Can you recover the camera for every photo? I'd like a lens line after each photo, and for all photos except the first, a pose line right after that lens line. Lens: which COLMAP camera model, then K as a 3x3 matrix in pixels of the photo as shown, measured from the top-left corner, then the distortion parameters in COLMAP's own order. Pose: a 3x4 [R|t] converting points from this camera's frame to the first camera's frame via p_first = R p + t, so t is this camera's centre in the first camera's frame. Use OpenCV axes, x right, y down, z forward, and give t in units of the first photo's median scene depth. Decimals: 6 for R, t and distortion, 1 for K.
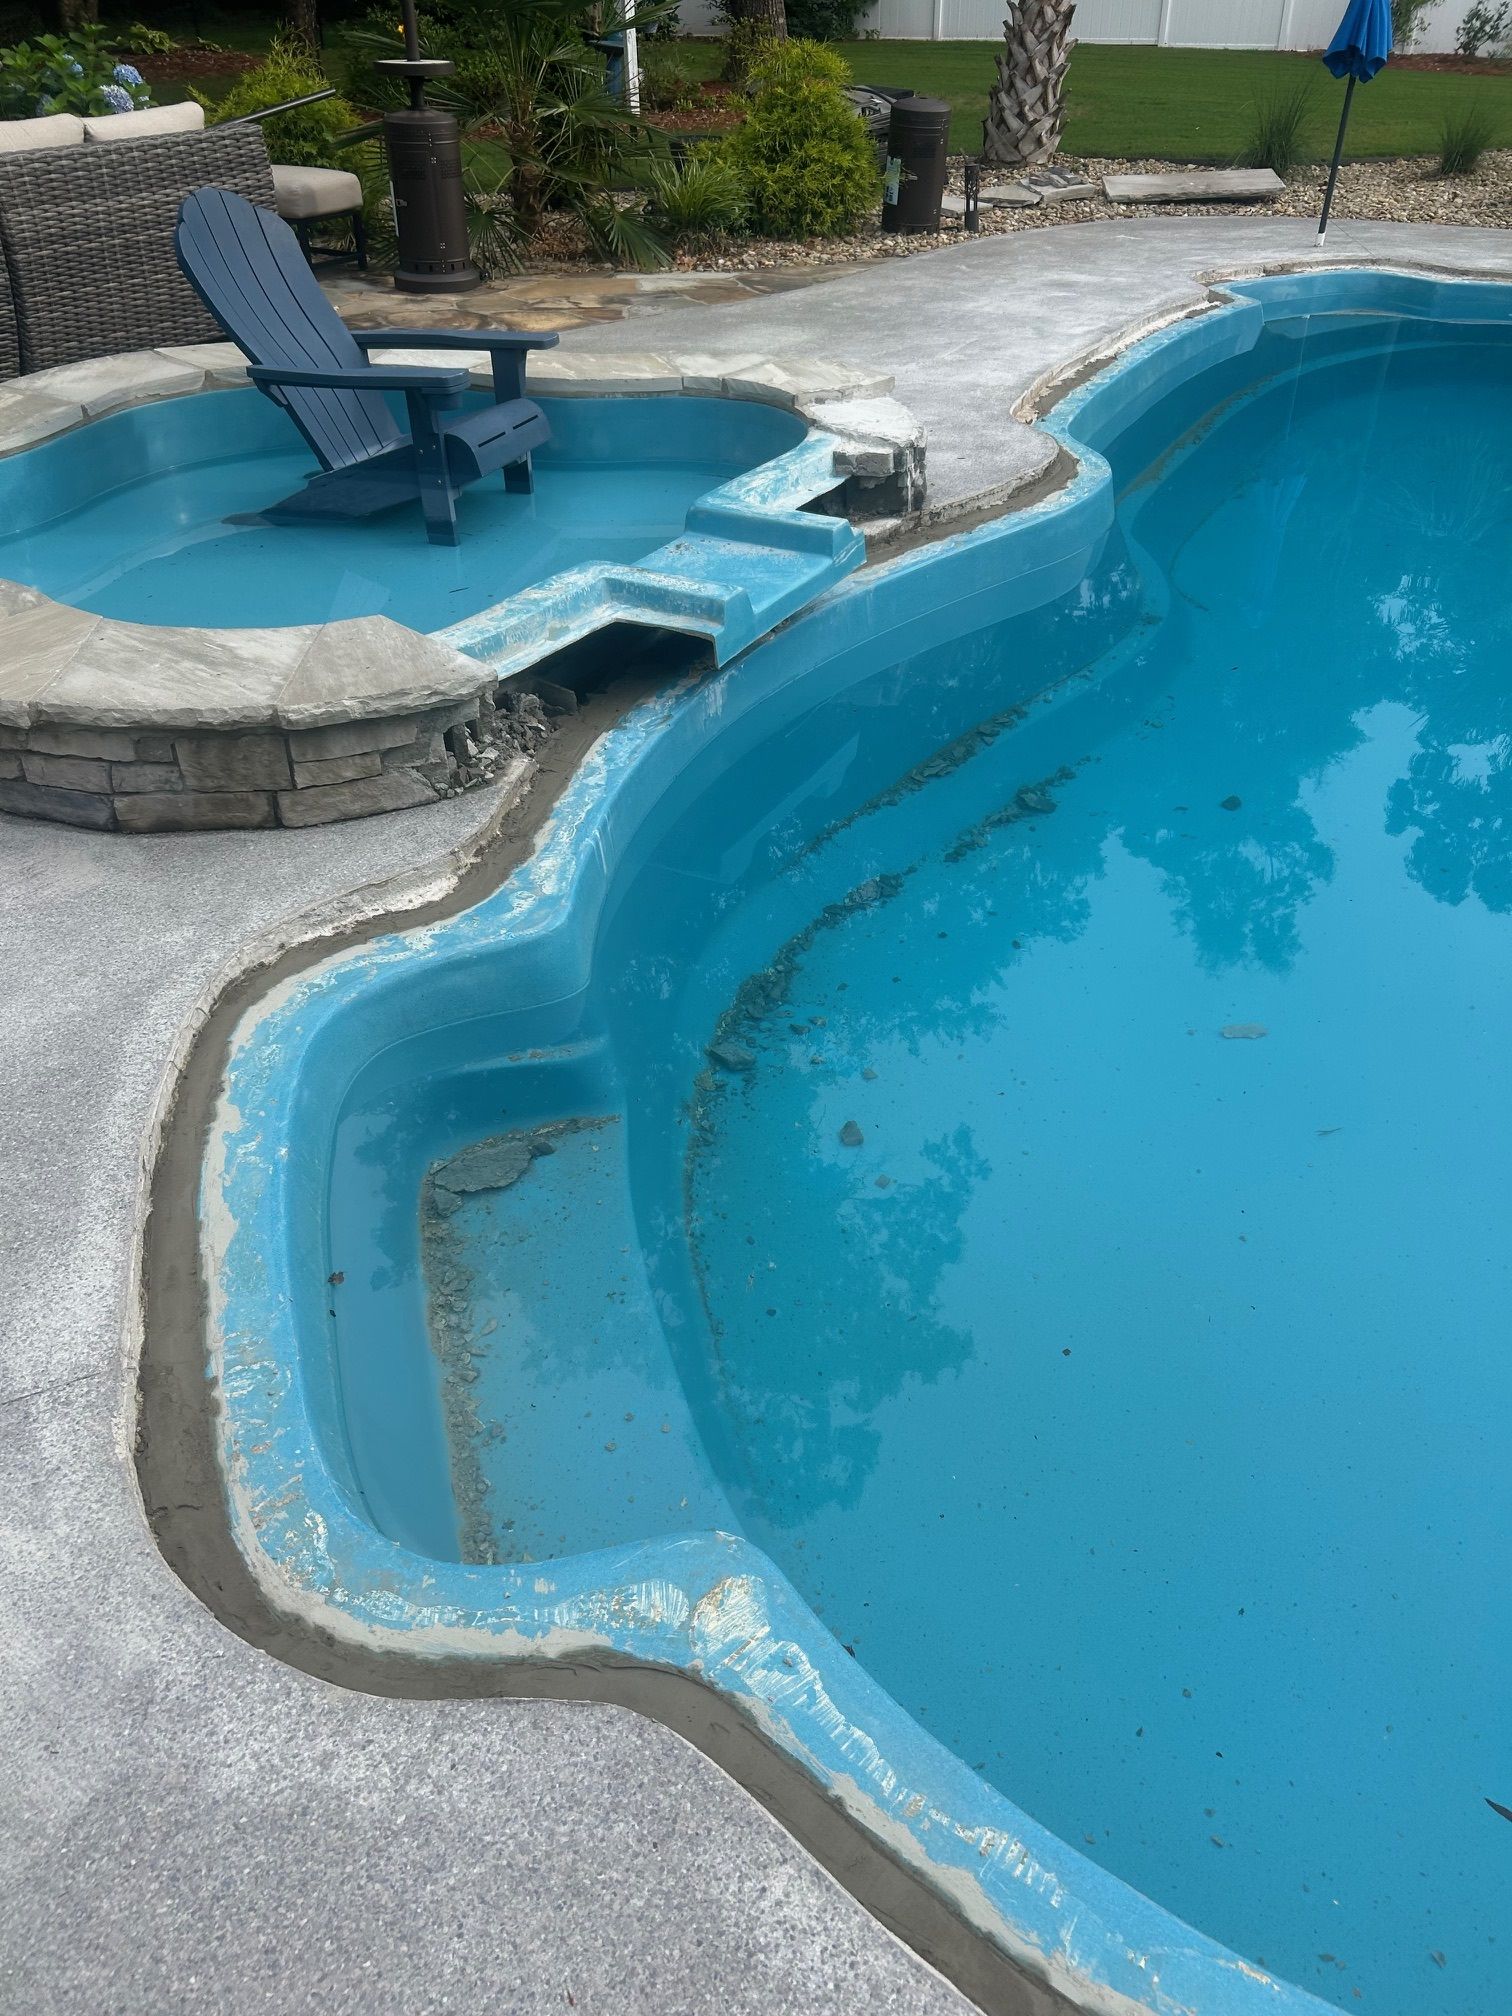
lens RADIAL K [[1508.6, 0, 756.0], [0, 1508.6, 1008.0], [0, 0, 1]] dist [0.054024, -0.061882]
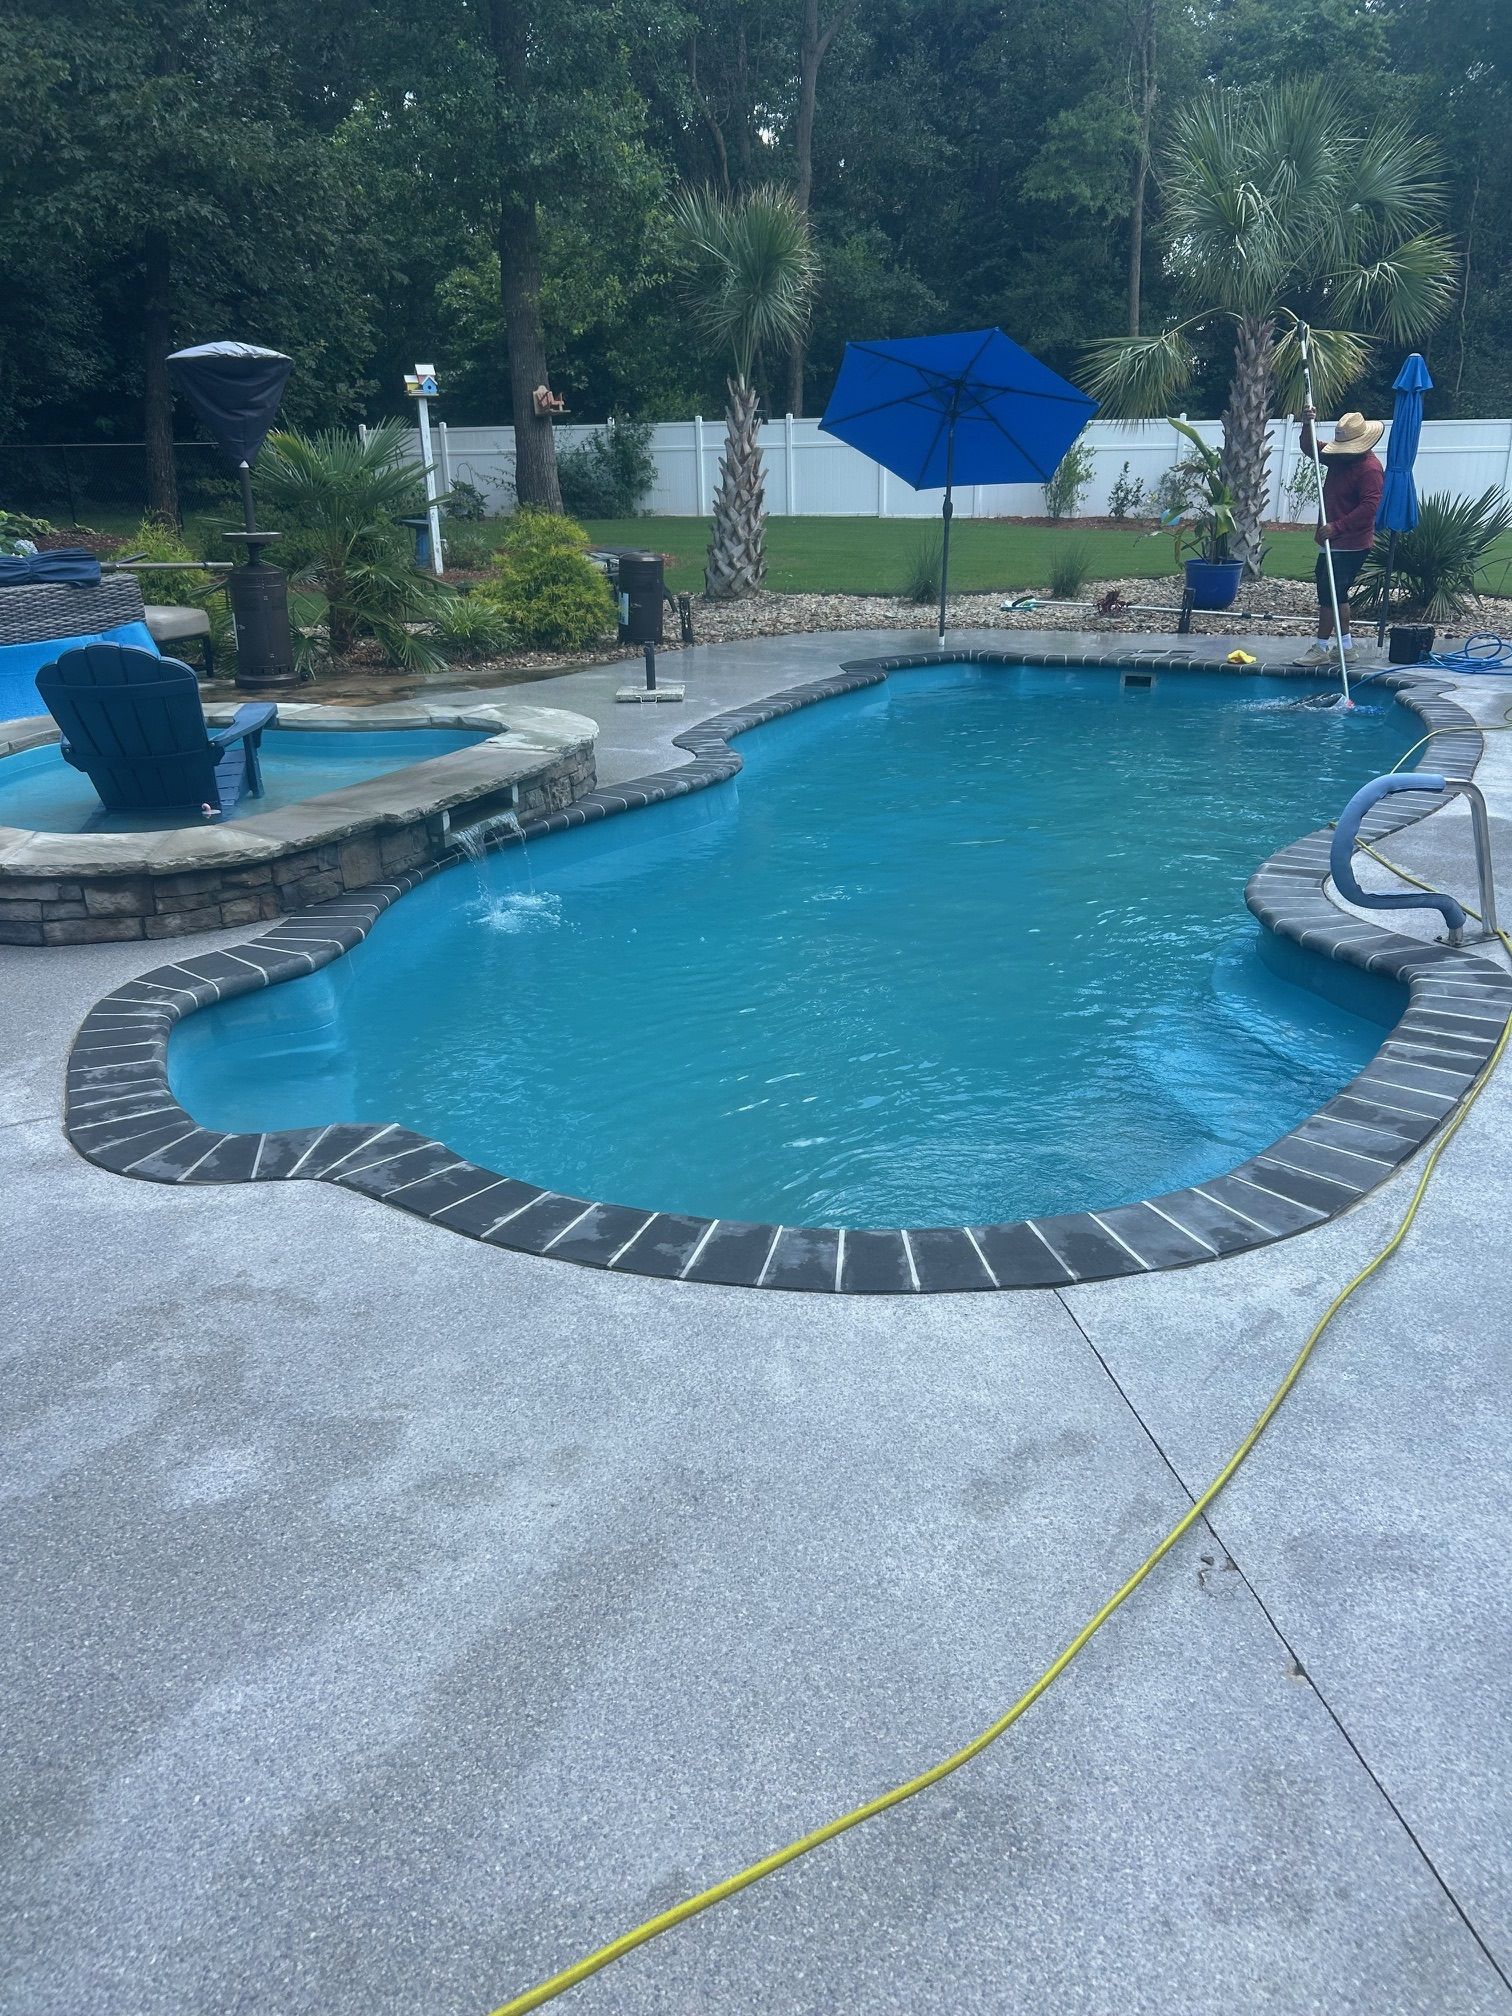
lens RADIAL K [[1552.0, 0, 737.8], [0, 1552.0, 1018.0], [0, 0, 1]] dist [0.010229, -0.017666]
pose [[0.995440, -0.044339, 0.084463, 0.093206], [0.064155, 0.966439, -0.248757, 0.221108], [-0.070599, 0.253041, 0.964876, -0.336651]]
